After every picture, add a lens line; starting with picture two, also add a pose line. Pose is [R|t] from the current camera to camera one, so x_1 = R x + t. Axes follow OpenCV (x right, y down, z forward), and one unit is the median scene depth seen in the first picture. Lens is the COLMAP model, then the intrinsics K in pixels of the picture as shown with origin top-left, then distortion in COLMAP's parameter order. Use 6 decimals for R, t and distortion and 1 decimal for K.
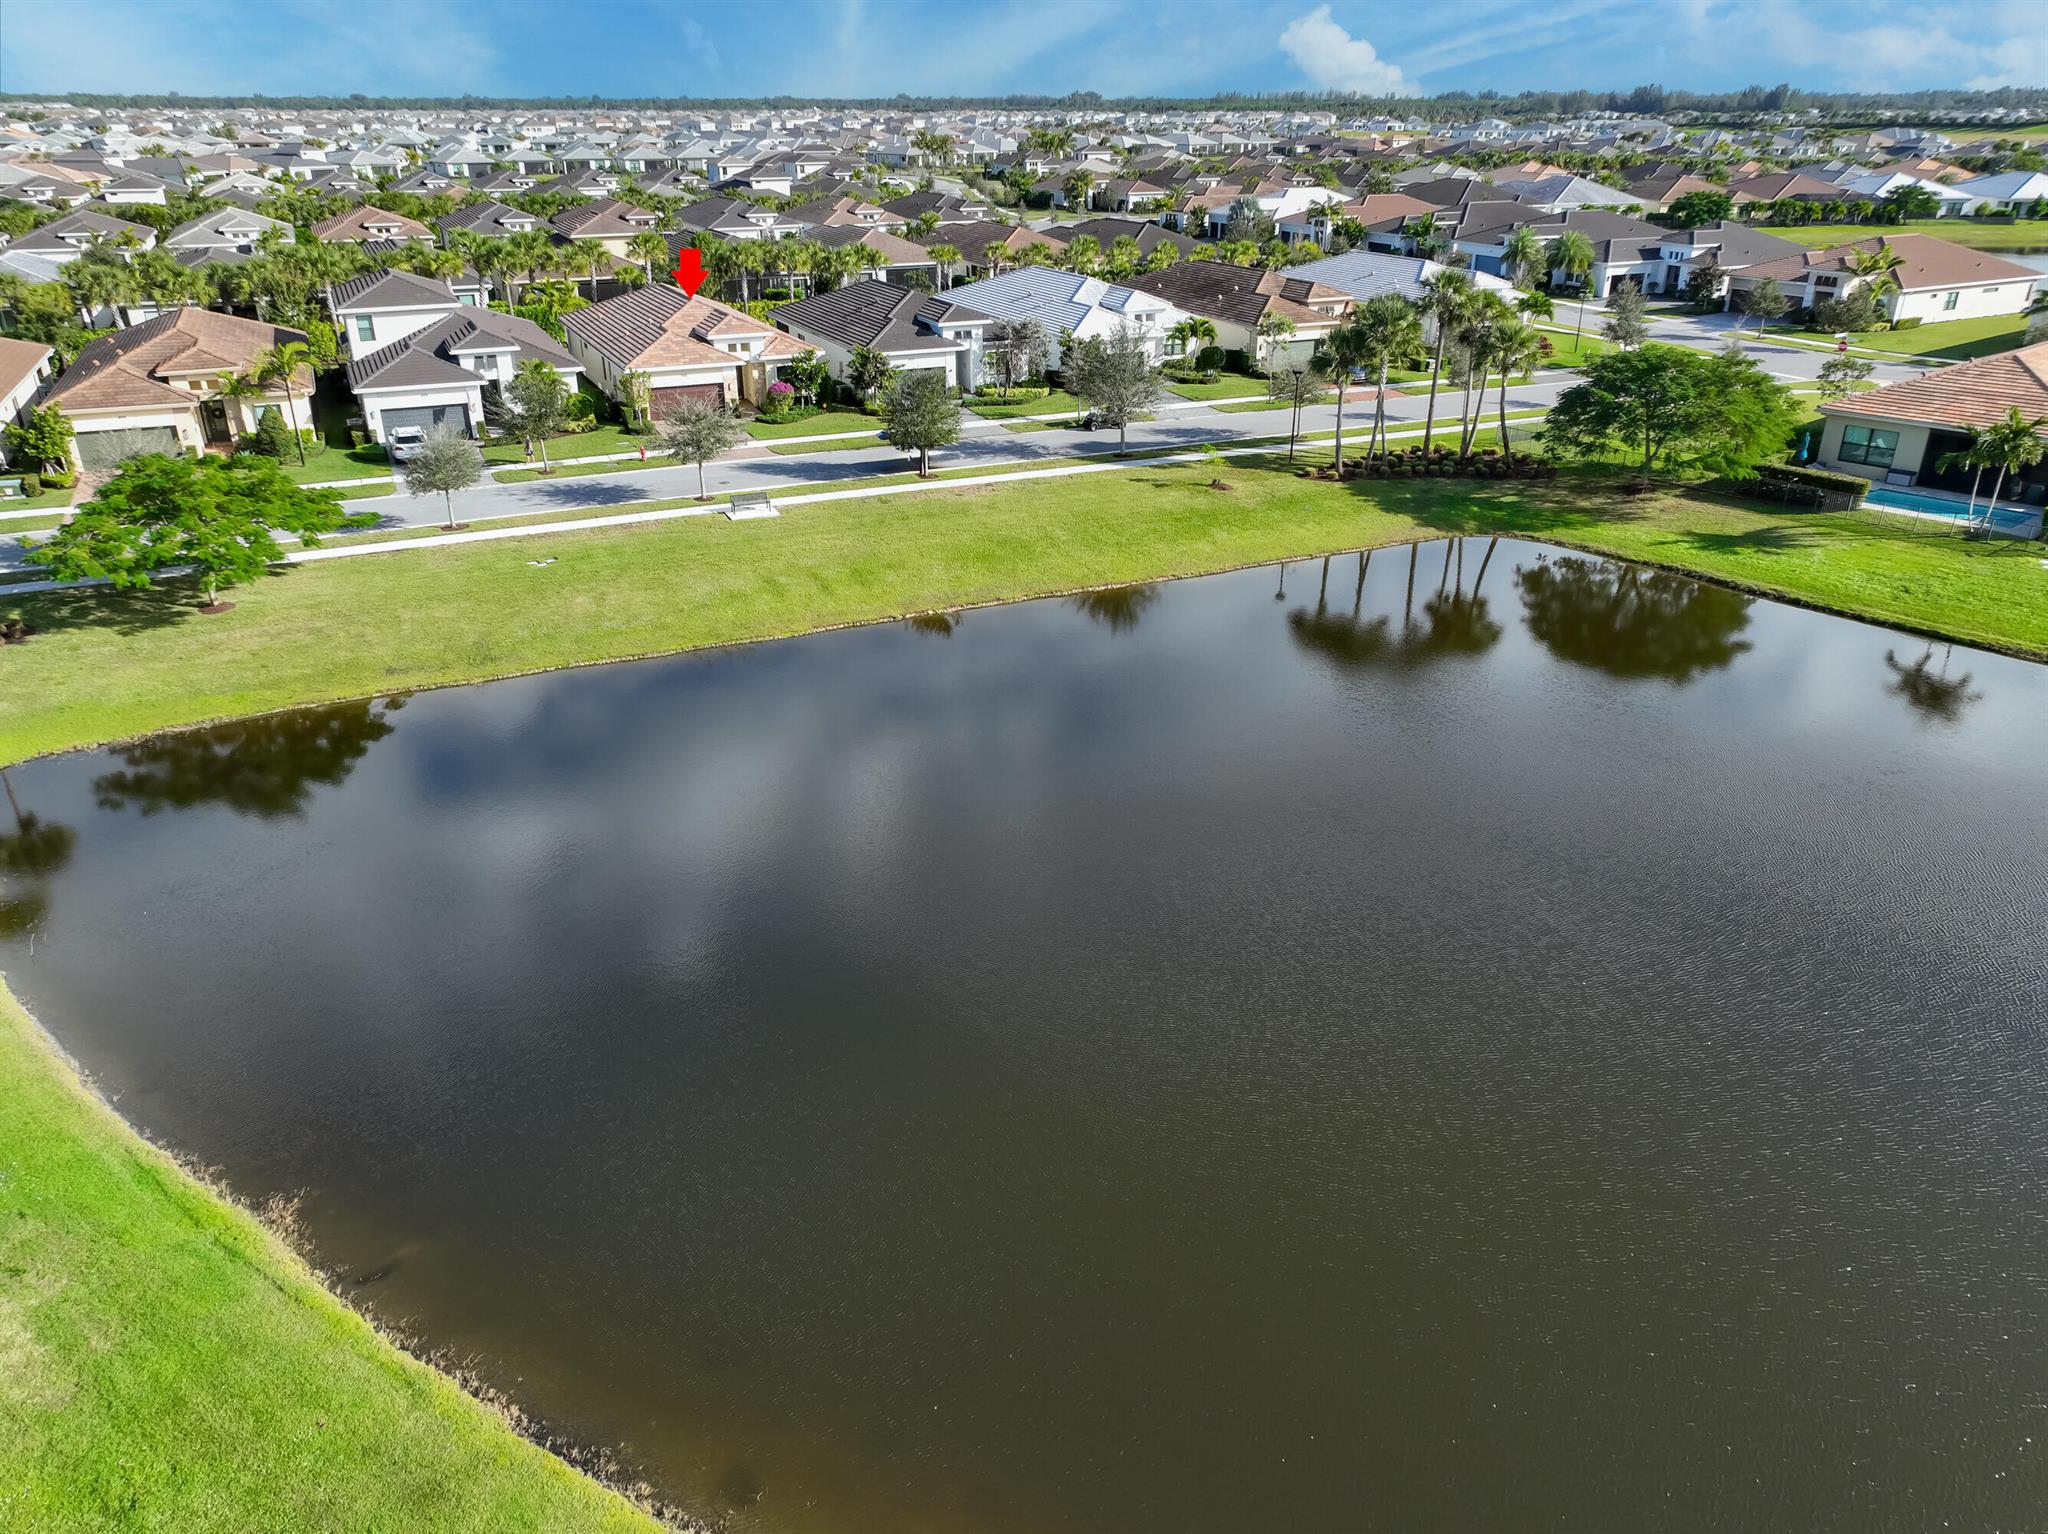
lens RADIAL K [[1436.5, 0, 1024.0], [0, 1436.5, 767.0], [0, 0, 1]] dist [0.001552, 0.008369]
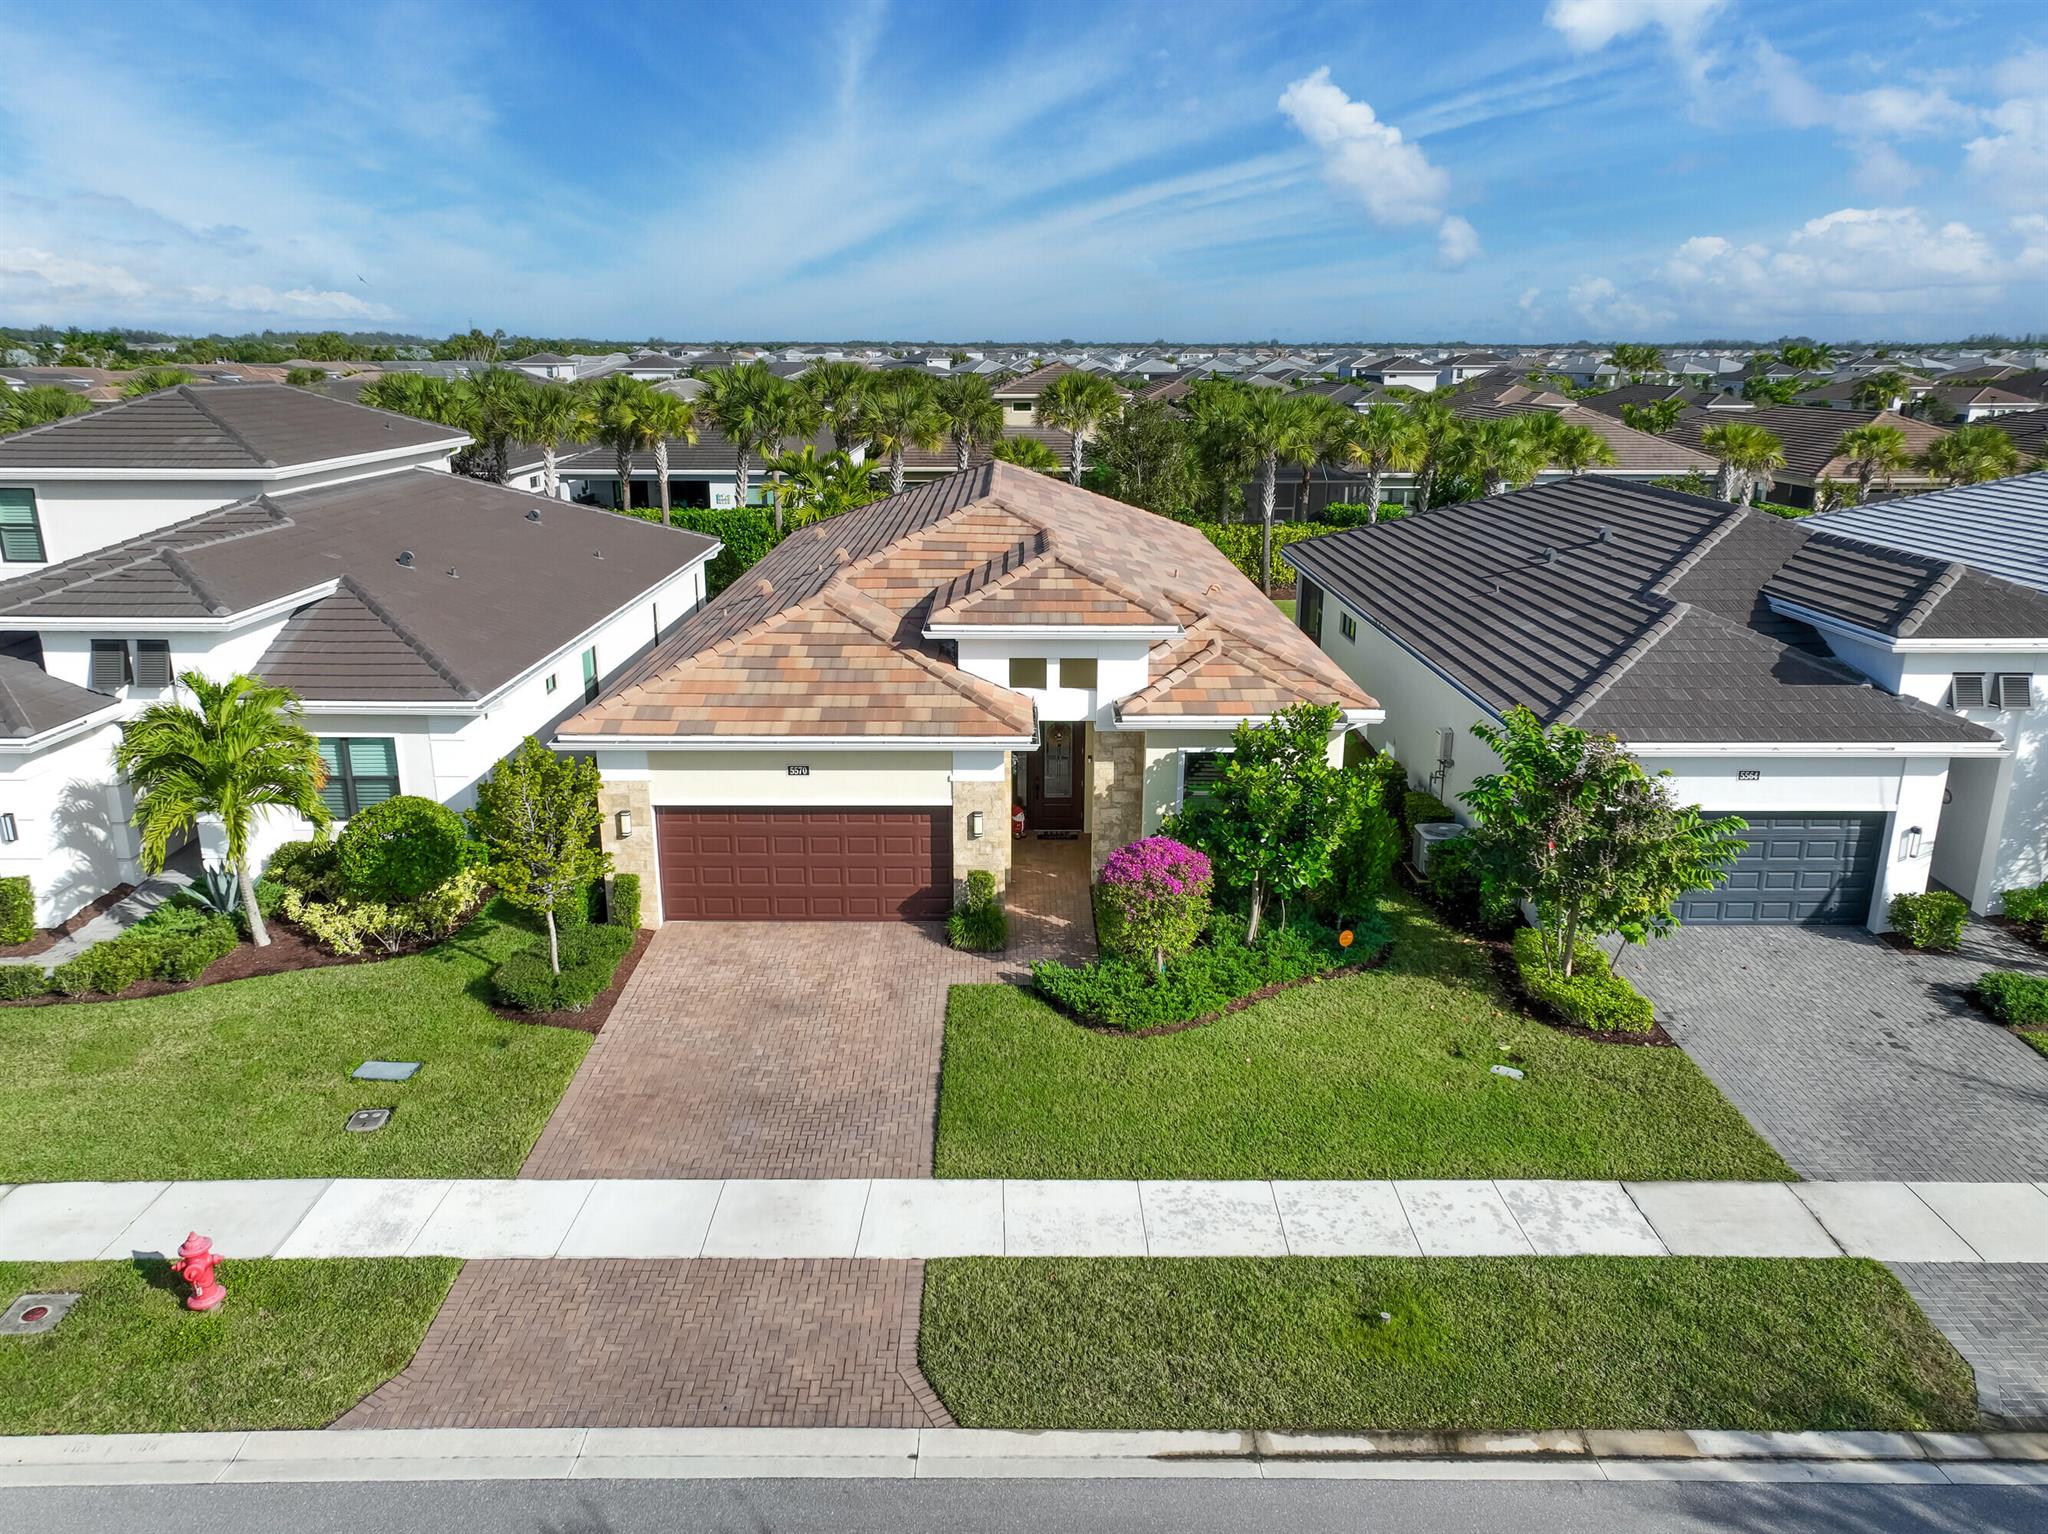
lens RADIAL K [[1436.5, 0, 1024.0], [0, 1436.5, 767.0], [0, 0, 1]] dist [0.001552, 0.008369]
pose [[0.907739, 0.120870, -0.401746, -0.043567], [-0.180177, 0.977106, -0.113135, -0.112049], [0.378873, 0.175083, 0.908736, 0.348892]]
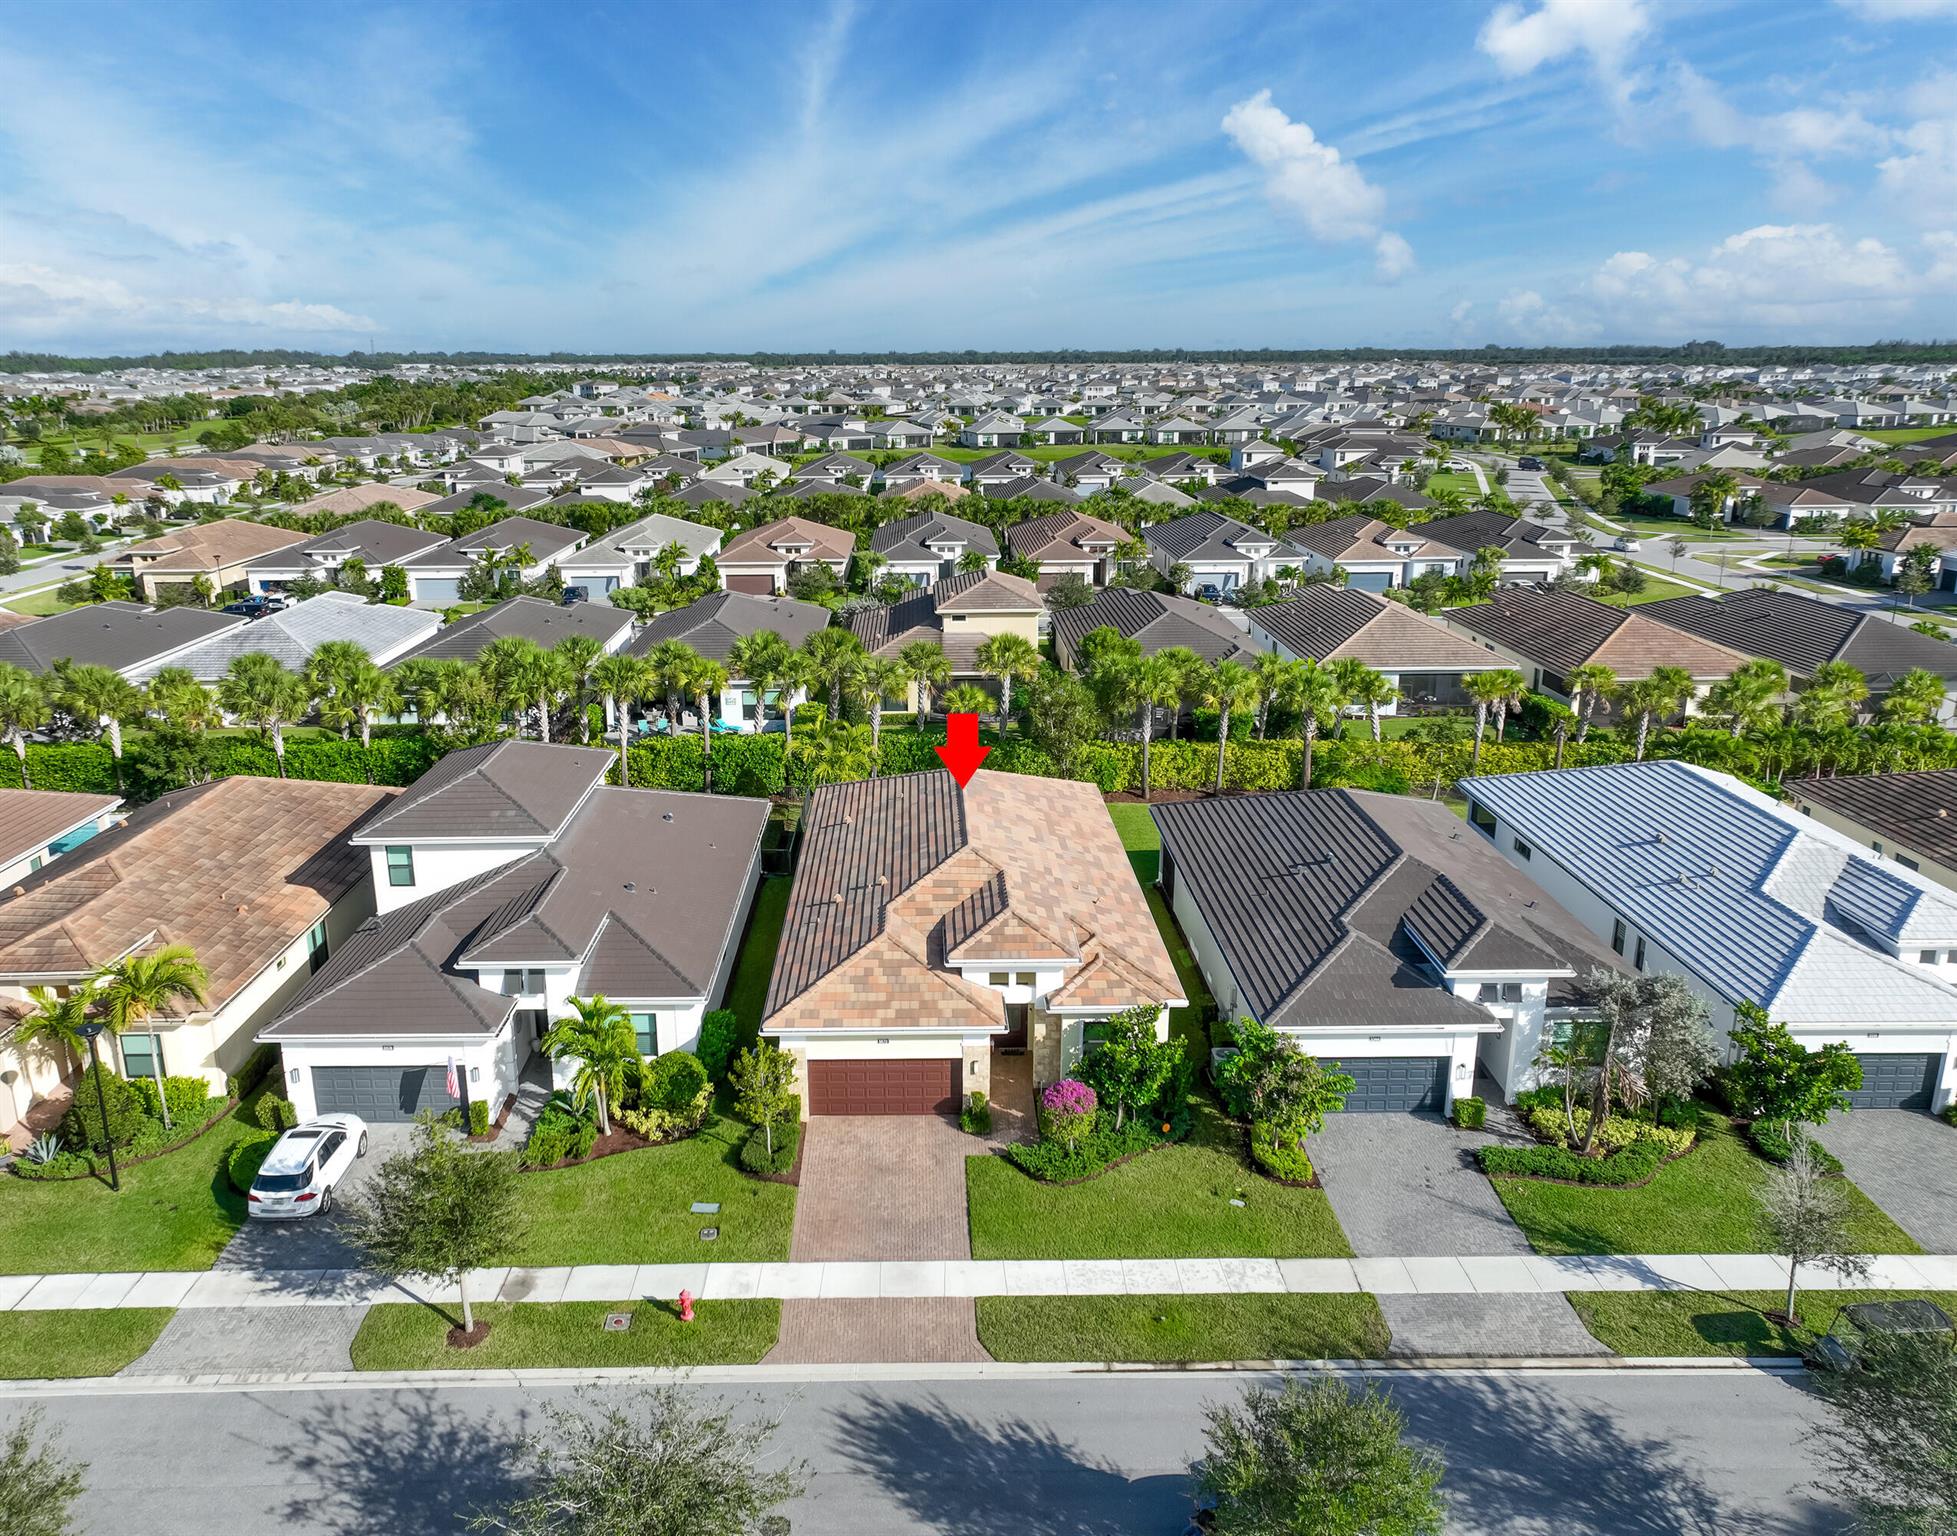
lens RADIAL K [[1459.3, 0, 930.6], [0, 1459.3, 768.4], [0, 0, 1]] dist [0.001424, 0.010462]
pose [[0.908831, 0.109675, -0.402489, -0.013509], [-0.170649, 0.978145, -0.118792, -0.136950], [0.380664, 0.176646, 0.907684, 0.238168]]
